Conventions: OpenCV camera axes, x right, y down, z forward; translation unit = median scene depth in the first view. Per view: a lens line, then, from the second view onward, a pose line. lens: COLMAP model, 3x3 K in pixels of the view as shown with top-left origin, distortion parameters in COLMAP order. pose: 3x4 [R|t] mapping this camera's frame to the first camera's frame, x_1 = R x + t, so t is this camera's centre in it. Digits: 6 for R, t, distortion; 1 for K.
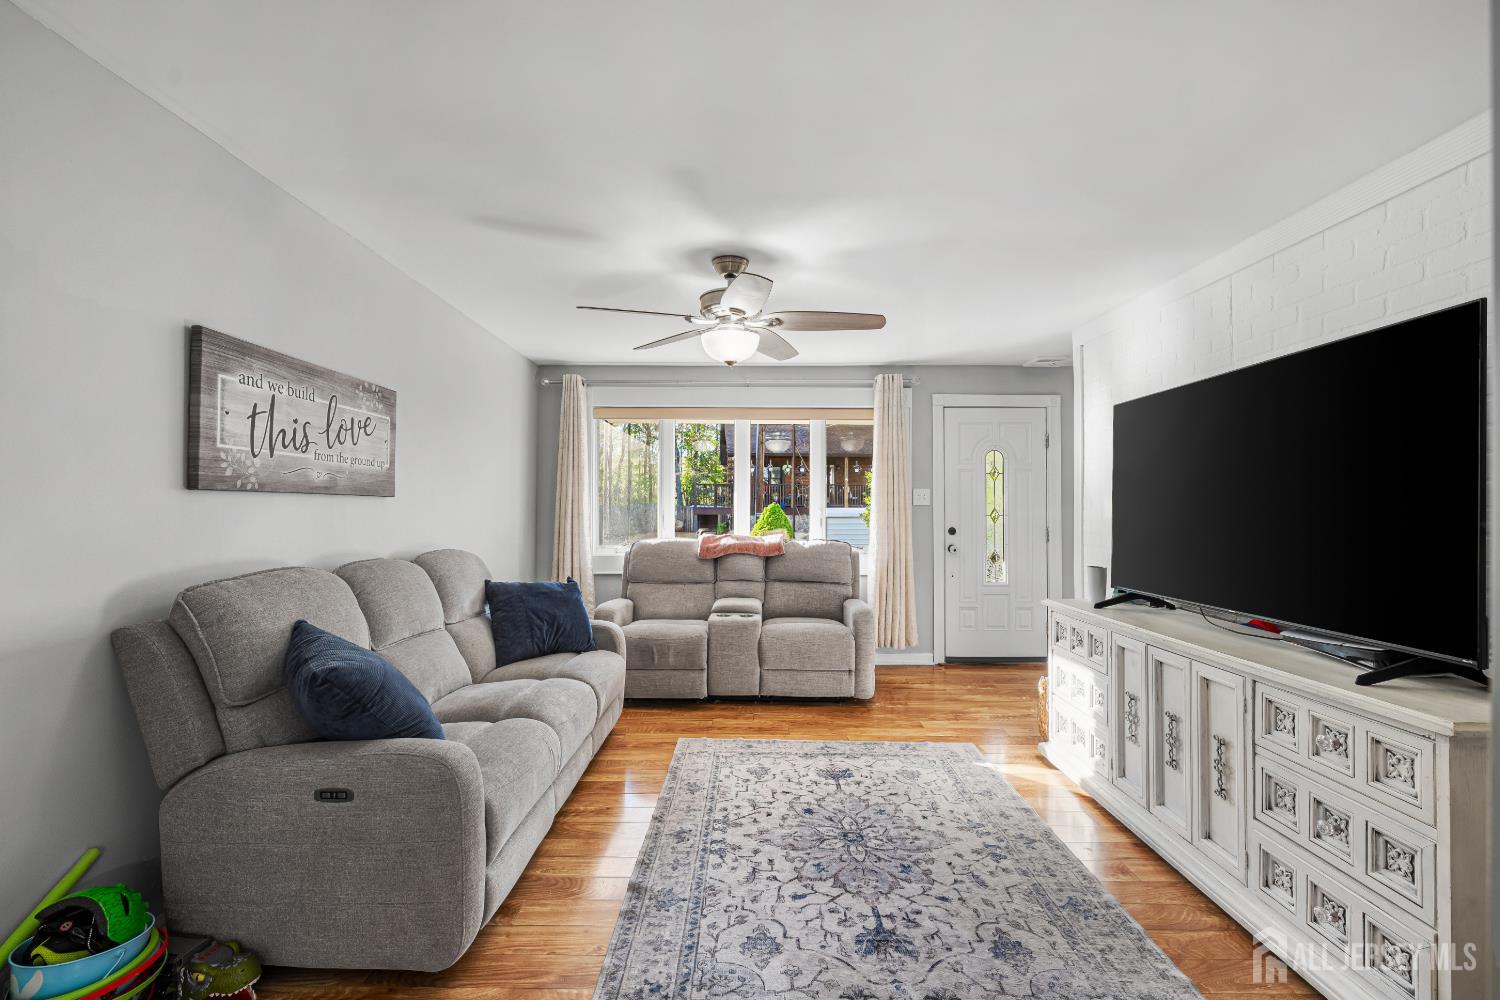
lens RADIAL K [[644.2, 0, 750.0], [0, 644.2, 500.0], [0, 0, 1]] dist [-0.000391, -0.000153]
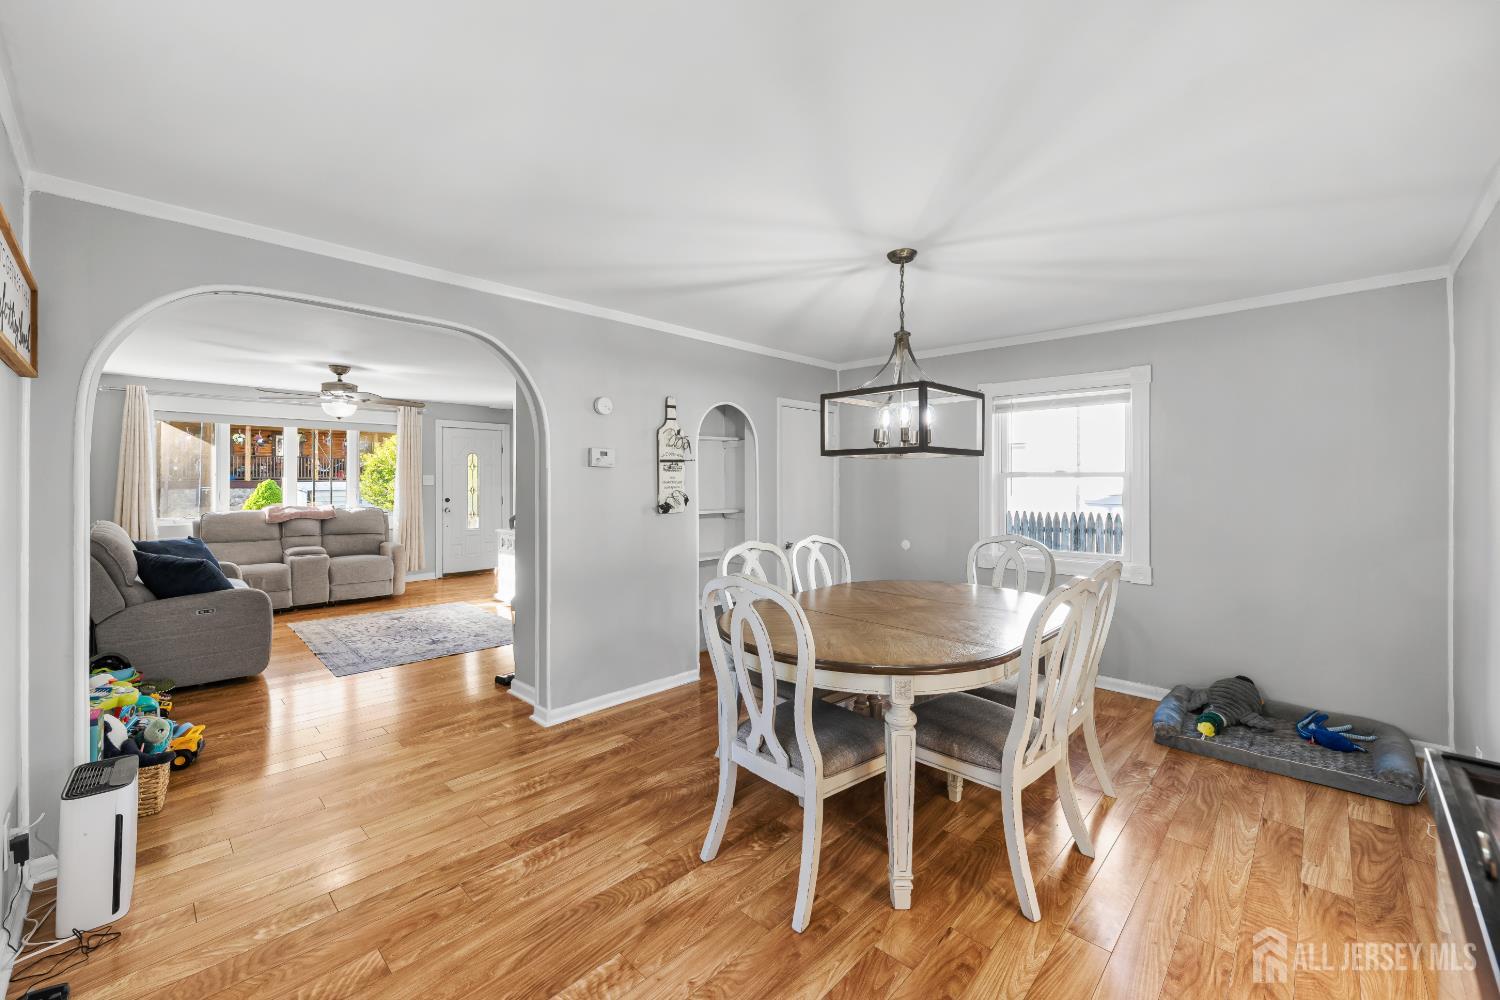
lens RADIAL K [[598.4, 0, 741.9], [0, 598.4, 482.5], [0, 0, 1]] dist [0.000268, 0.000006]
pose [[0.701494, -0.004247, 0.712663, -0.534041], [-0.009906, 0.999828, 0.015709, -0.061343], [-0.712607, -0.018080, 0.701331, -1.329545]]
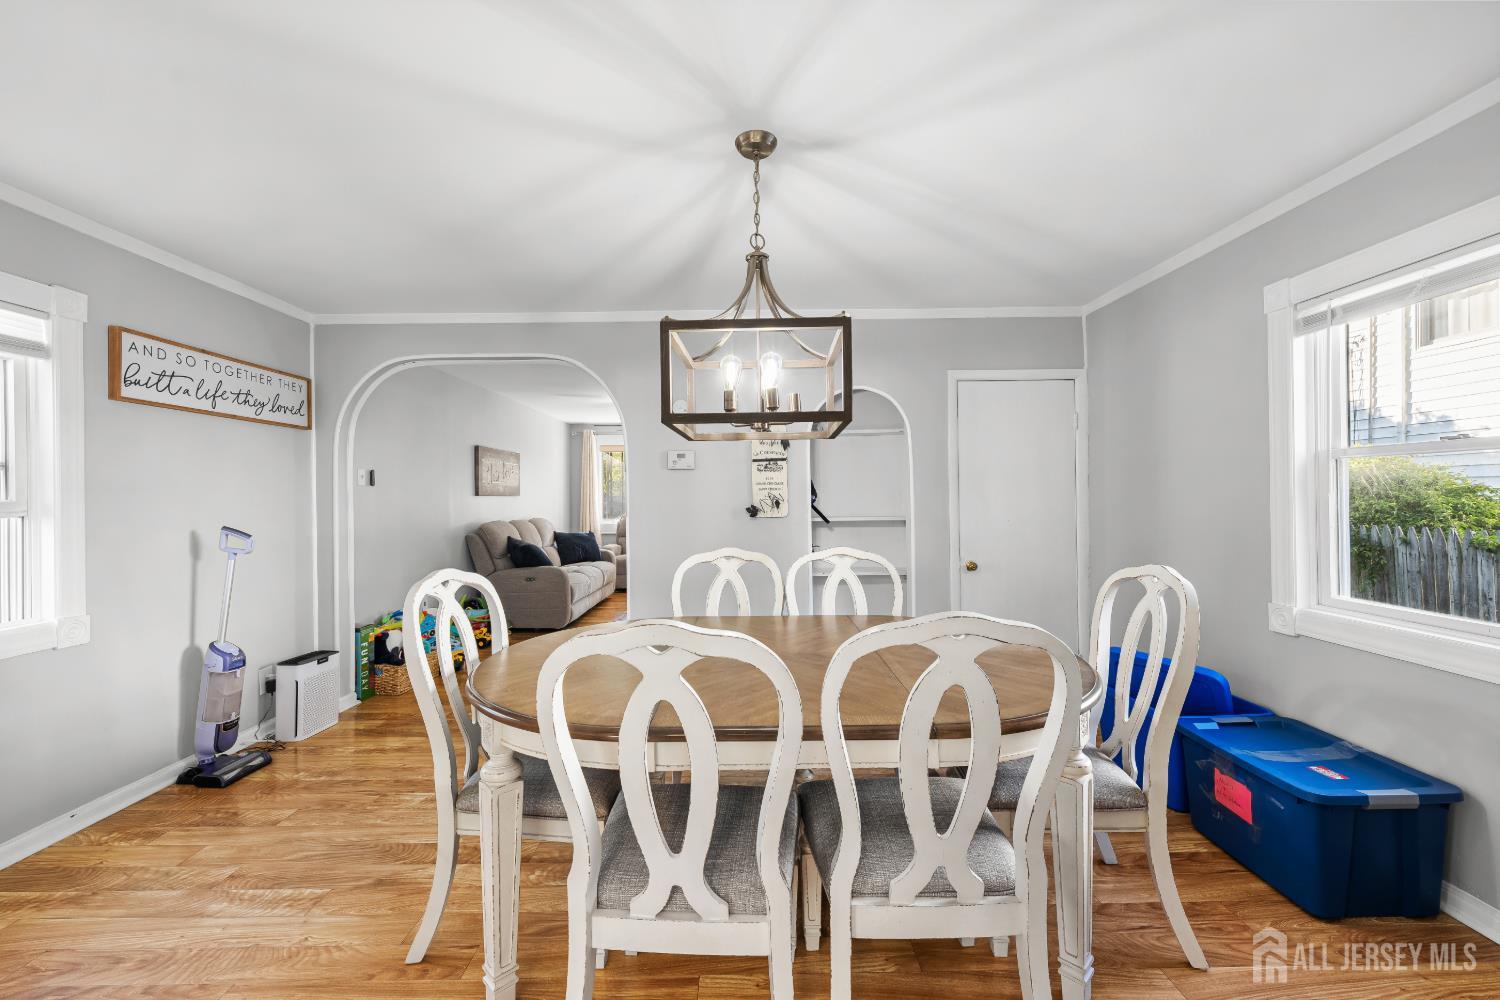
lens RADIAL K [[603.7, 0, 750.0], [0, 603.7, 500.0], [0, 0, 1]] dist [0.000358, 0.000010]
pose [[0.999909, -0.013364, 0.002005, 0.379567], [0.013323, 0.999721, 0.019499, -0.025977], [-0.002265, -0.019470, 0.999808, -1.531469]]
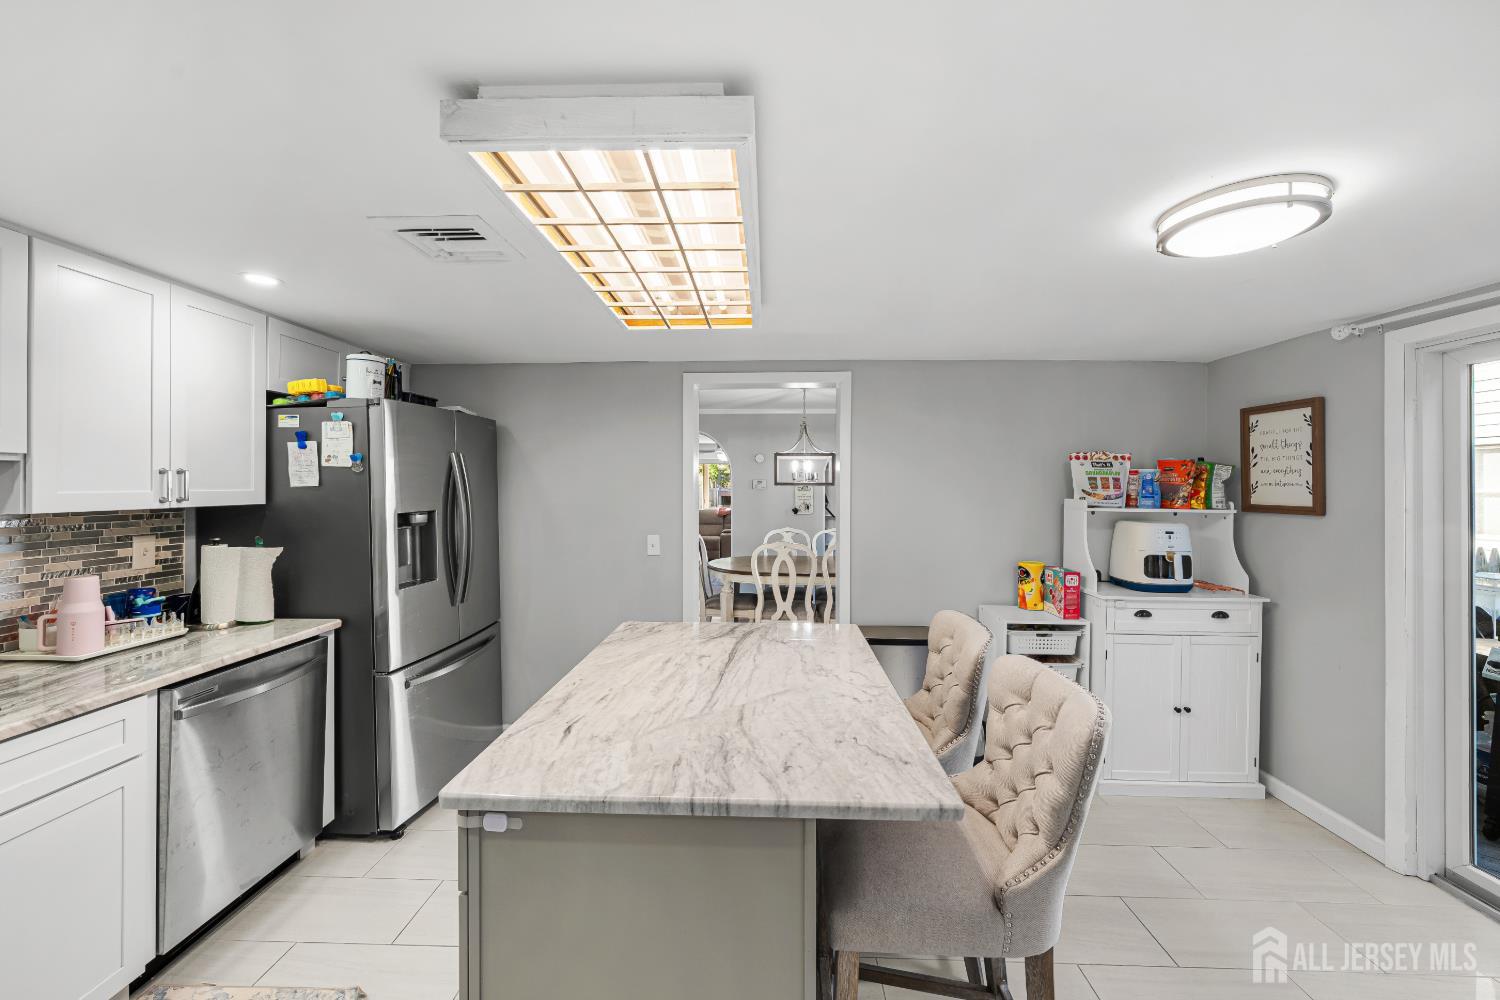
lens RADIAL K [[598.4, 0, 741.9], [0, 598.4, 482.5], [0, 0, 1]] dist [0.000268, 0.000006]
pose [[0.998758, -0.000930, -0.049810, 0.280632], [0.001227, 0.999982, 0.005935, -0.118835], [0.049804, -0.005989, 0.998741, -2.899535]]
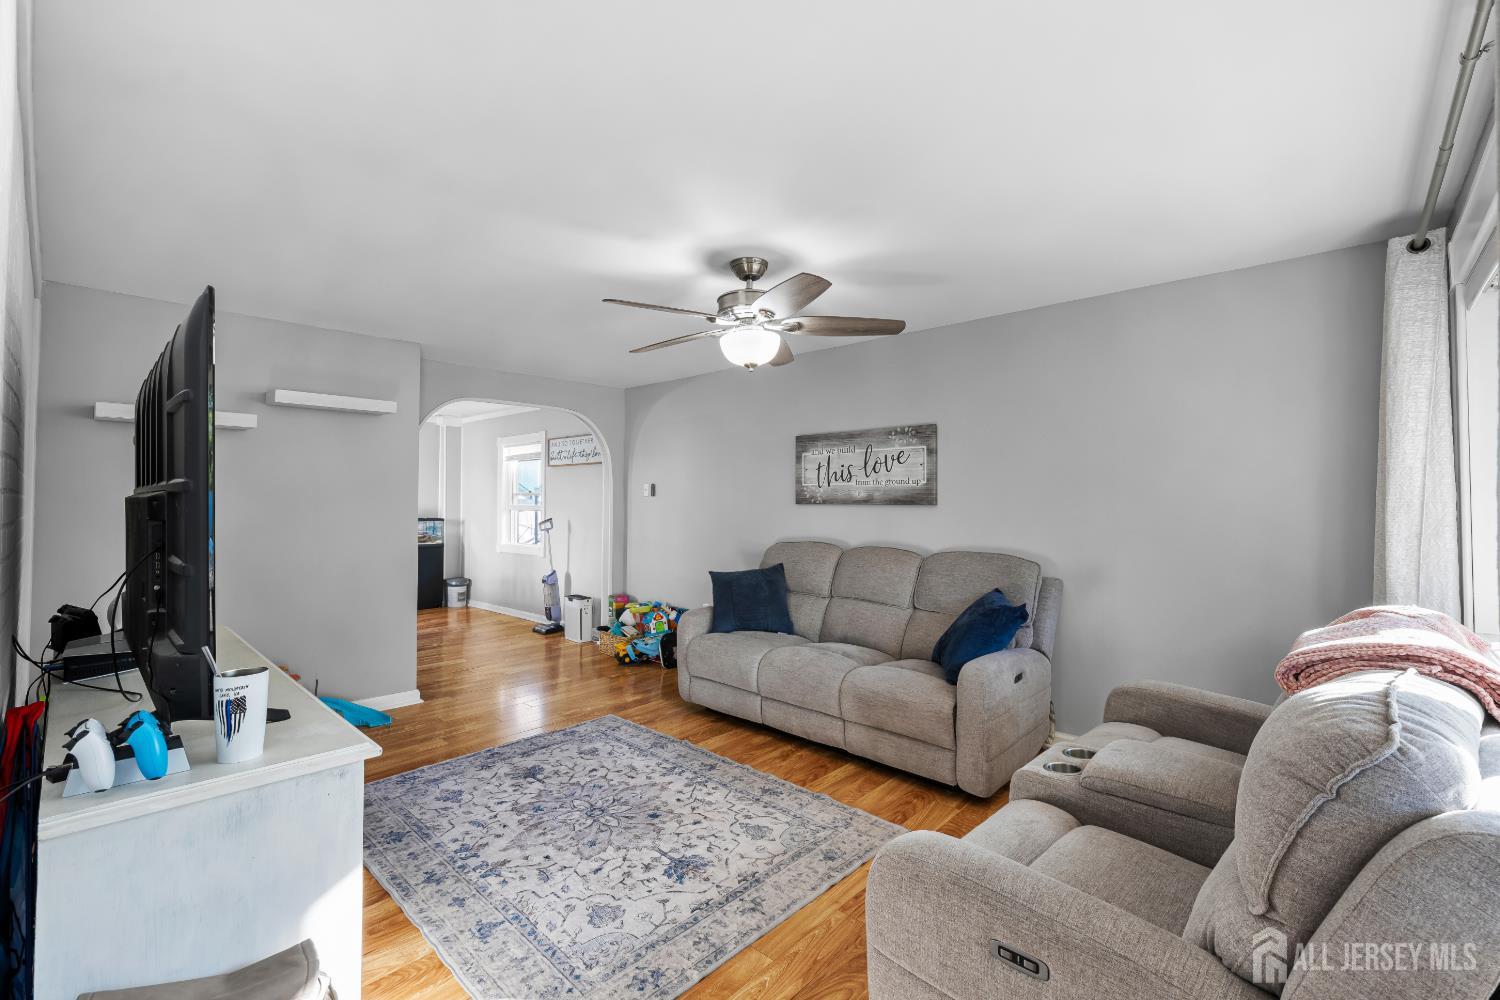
lens RADIAL K [[642.7, 0, 741.9], [0, 642.7, 489.4], [0, 0, 1]] dist [0.000155, -0.000075]
pose [[-0.688631, -0.020957, -0.724809, 0.756717], [0.004546, 0.999438, -0.033217, 0.005607], [0.725098, -0.026169, -0.688148, 1.853992]]
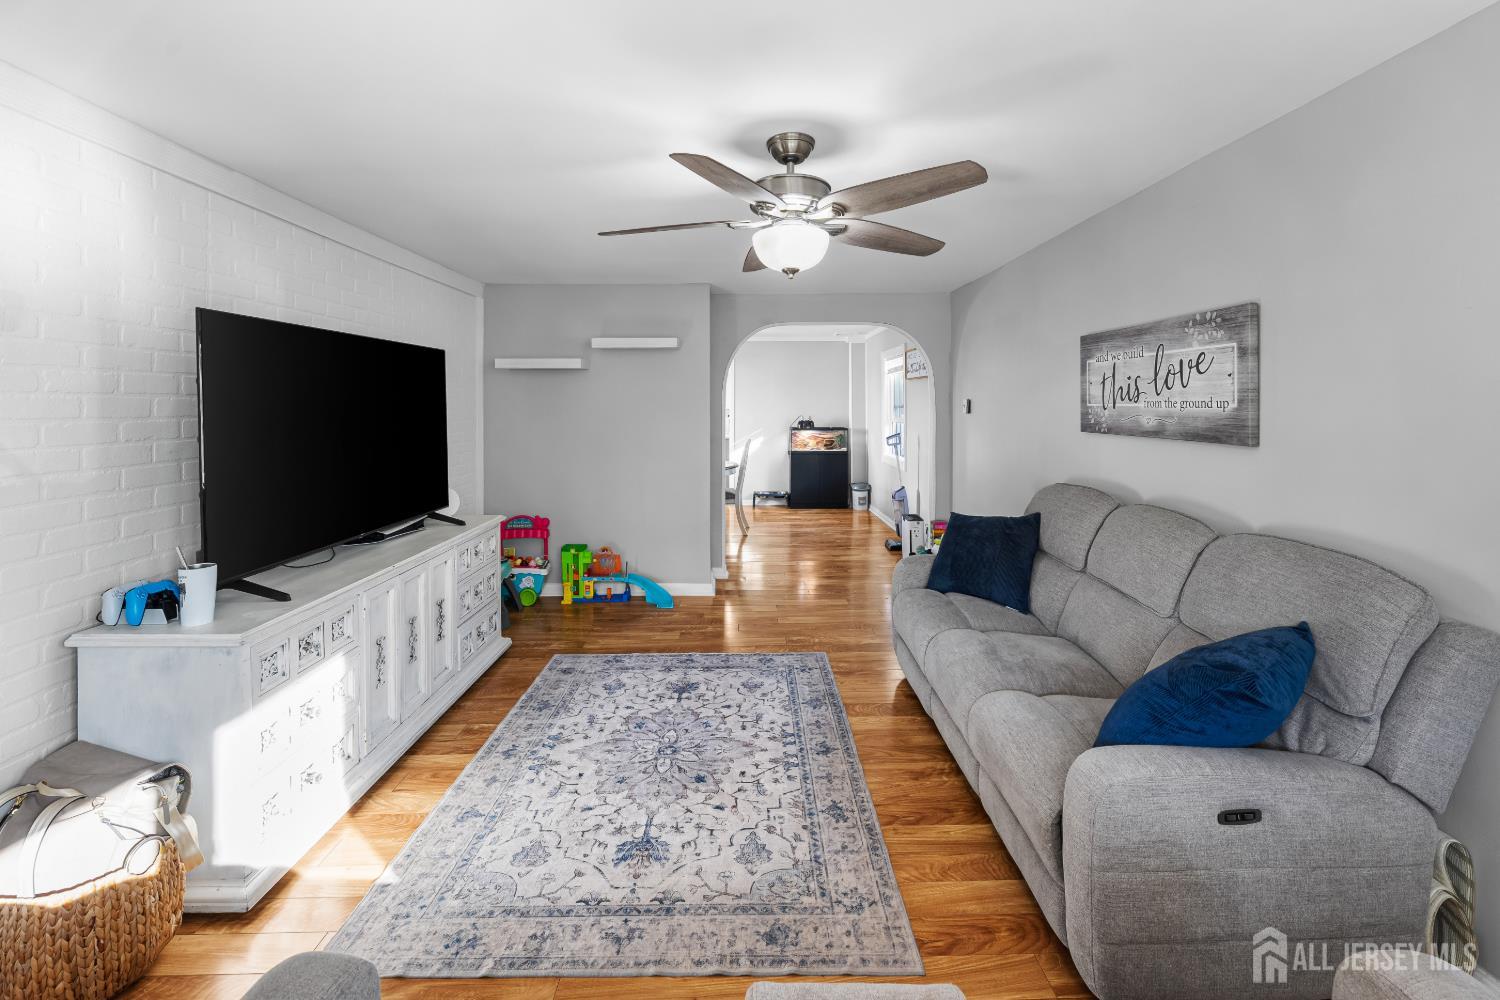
lens RADIAL K [[624.0, 0, 757.5], [0, 624.0, 407.7], [0, 0, 1]] dist [0.000076, -0.000539]
pose [[-0.999806, -0.002944, -0.019460, 0.027619], [-0.002822, 0.999976, -0.006297, -0.049848], [0.019479, -0.006241, -0.999791, 1.956797]]
